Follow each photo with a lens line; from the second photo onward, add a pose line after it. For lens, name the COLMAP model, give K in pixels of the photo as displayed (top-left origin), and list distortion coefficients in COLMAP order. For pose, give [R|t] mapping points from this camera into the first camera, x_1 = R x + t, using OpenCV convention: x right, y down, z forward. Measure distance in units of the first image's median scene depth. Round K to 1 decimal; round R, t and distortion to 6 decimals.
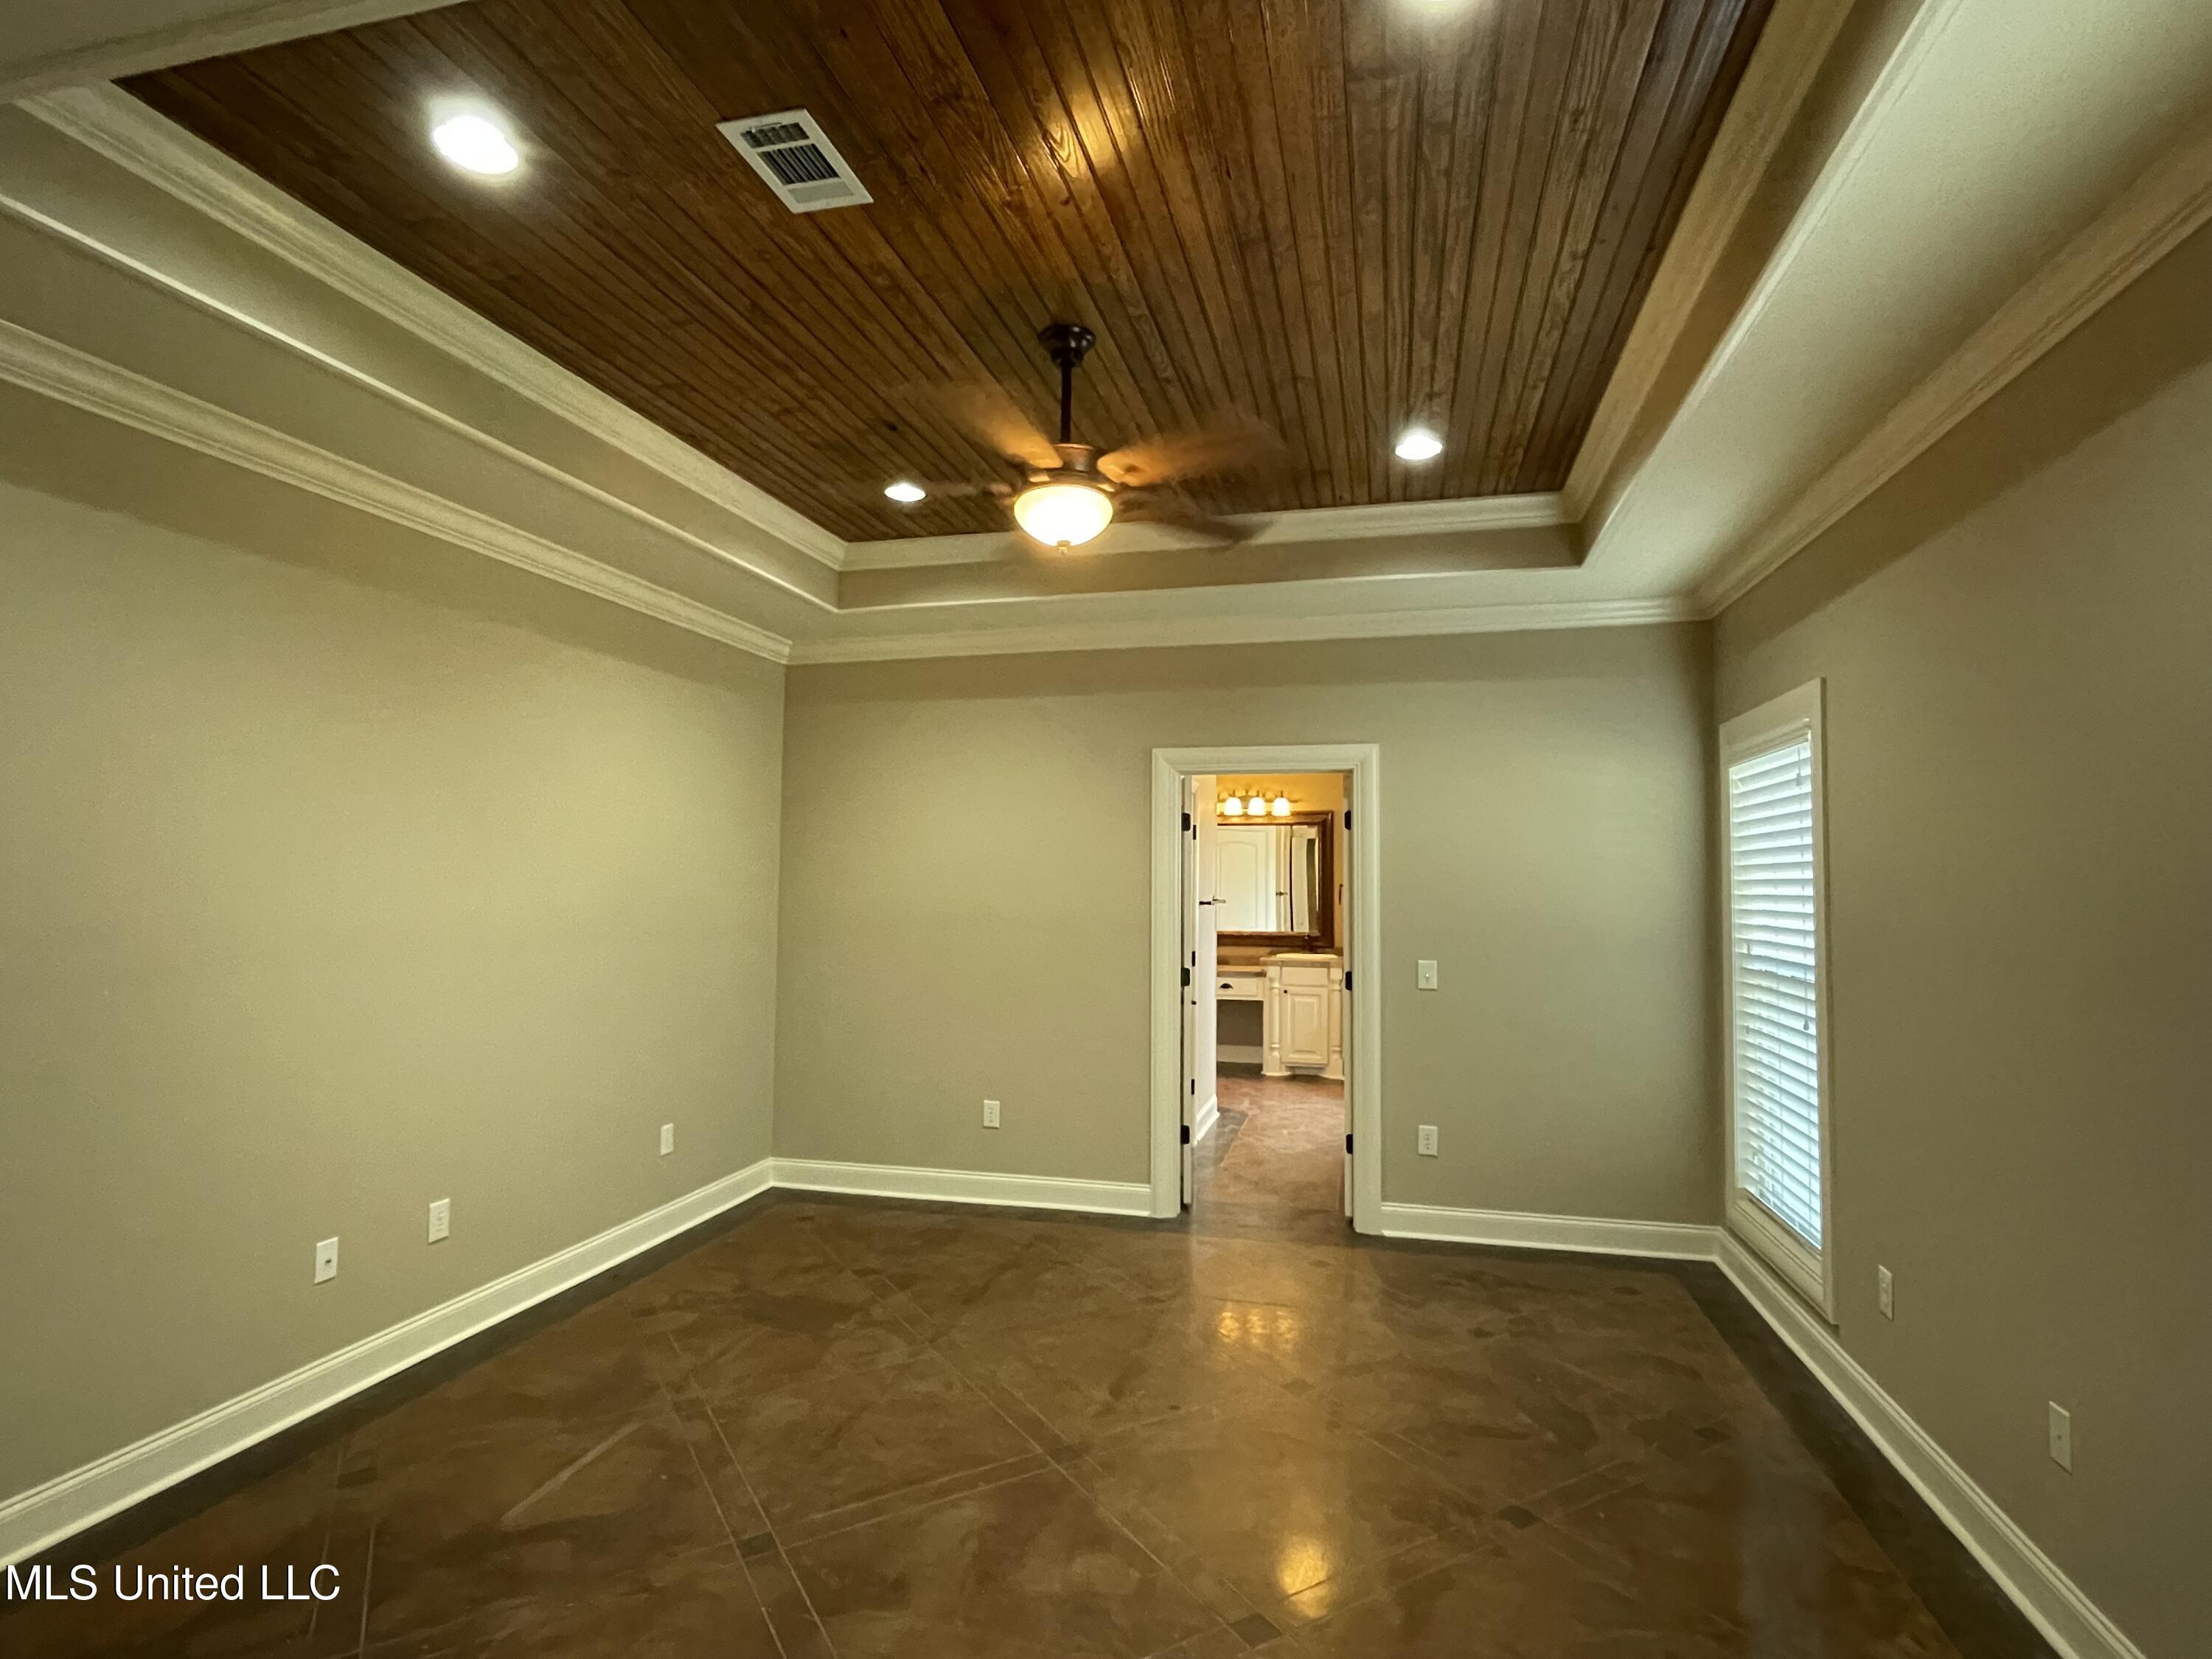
lens RADIAL K [[1105.5, 0, 1105.3], [0, 1105.5, 827.0], [0, 0, 1]] dist [-0.001957, 0.000292]
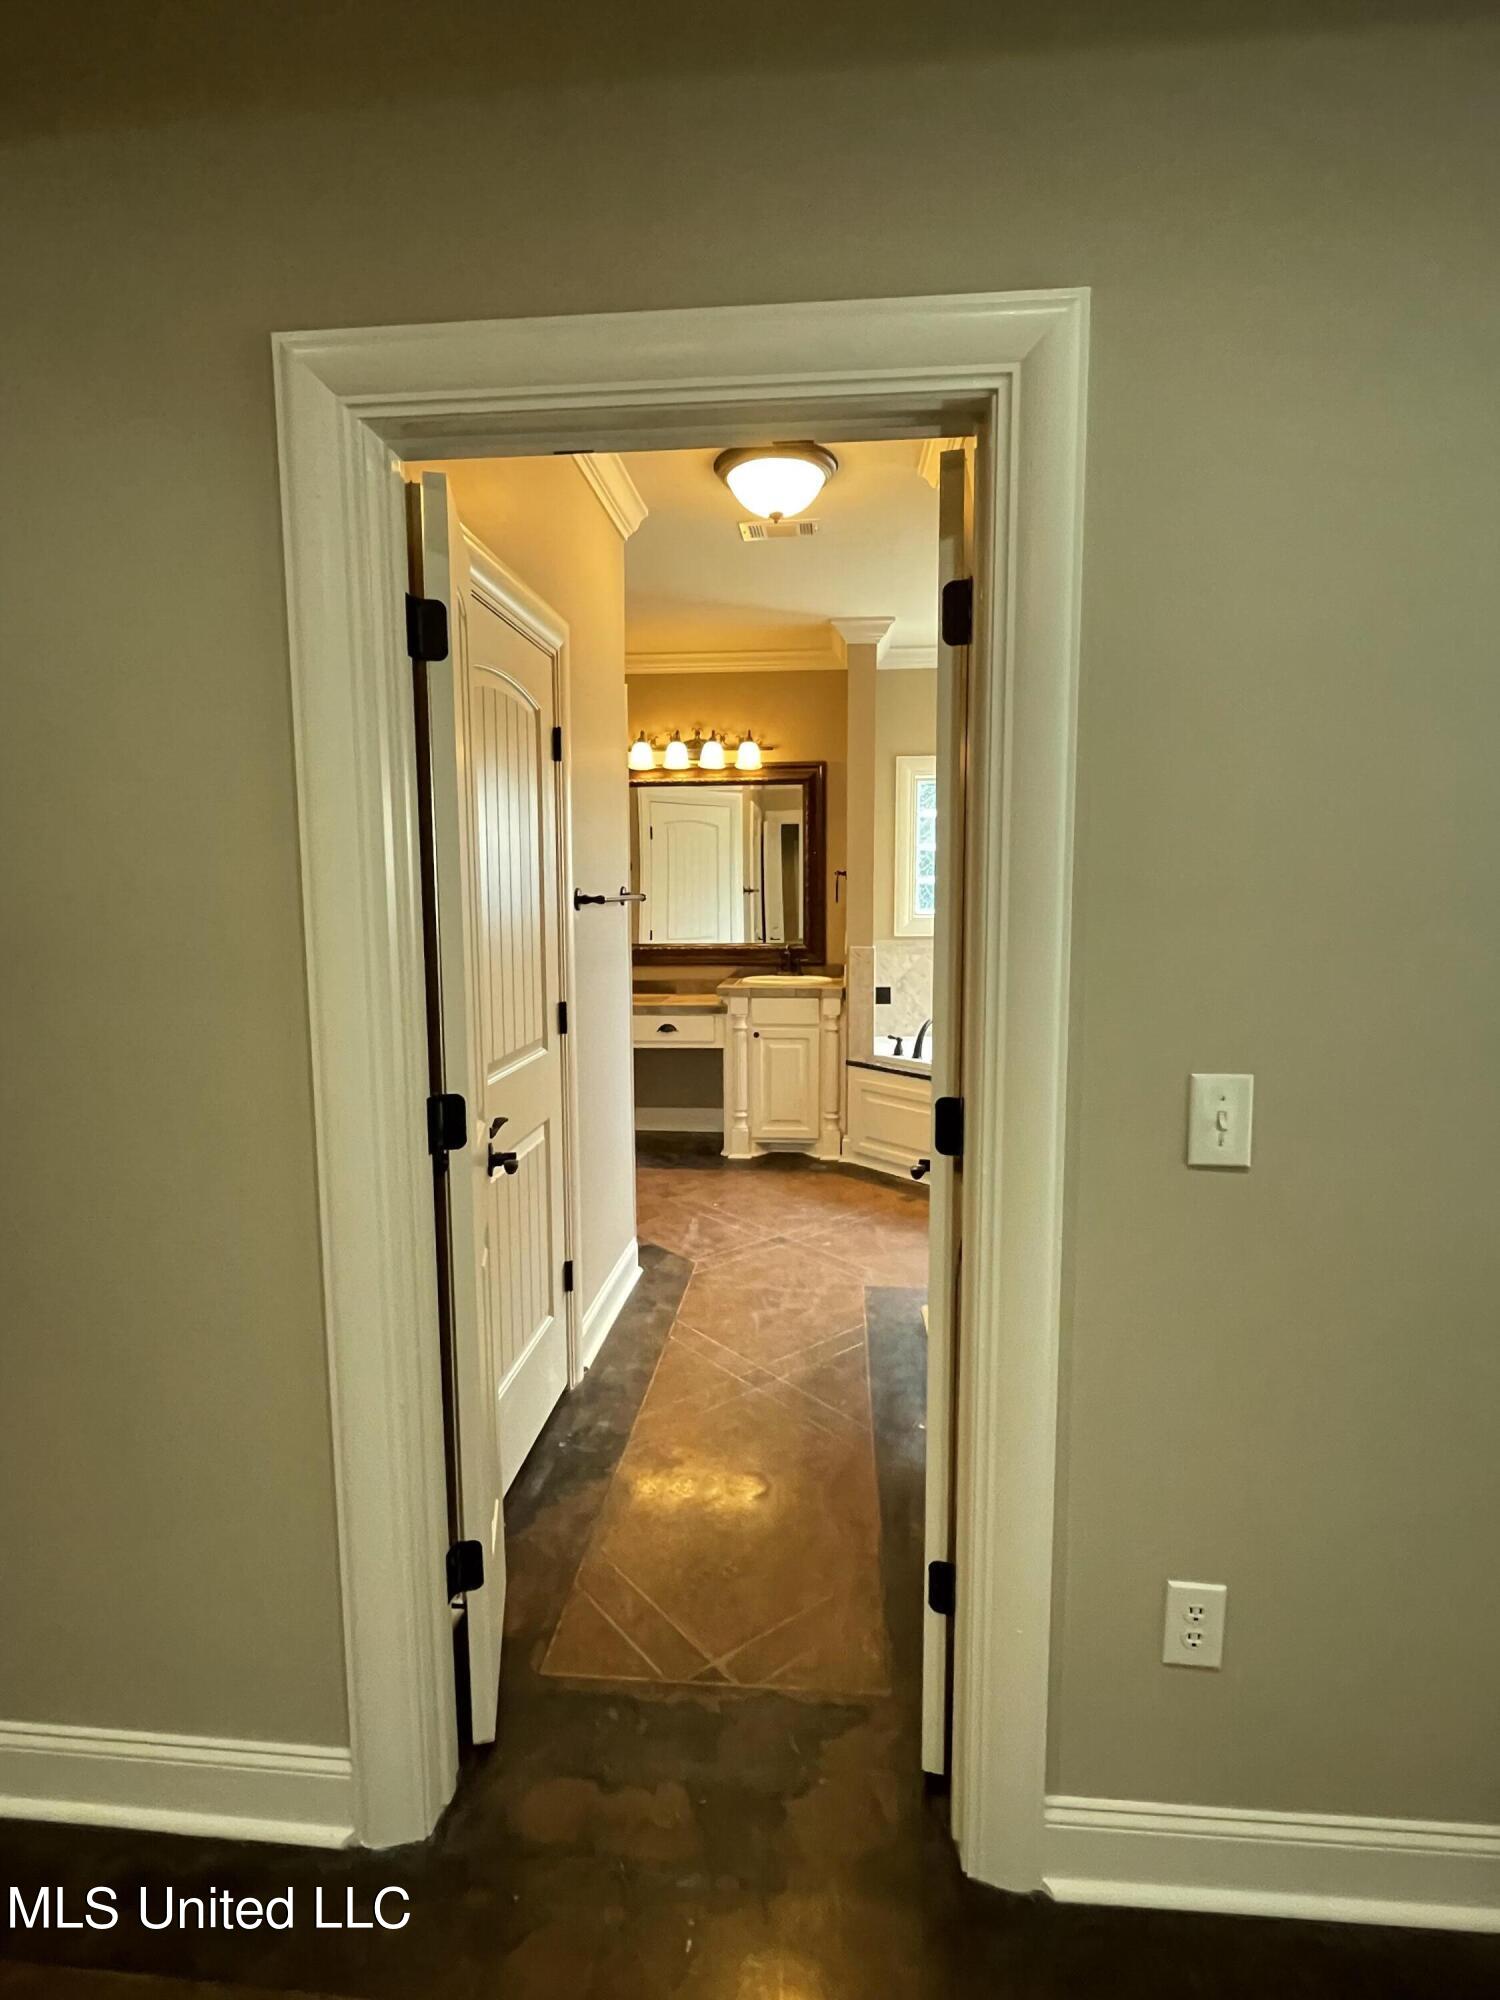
lens RADIAL K [[999.5, 0, 756.3], [0, 999.5, 994.2], [0, 0, 1]] dist [-0.001957, 0.000292]
pose [[0.987058, -0.028706, 0.157775, 0.135213], [0.003932, 0.987885, 0.155139, 0.062178], [-0.160317, -0.152511, 0.975212, 0.819020]]
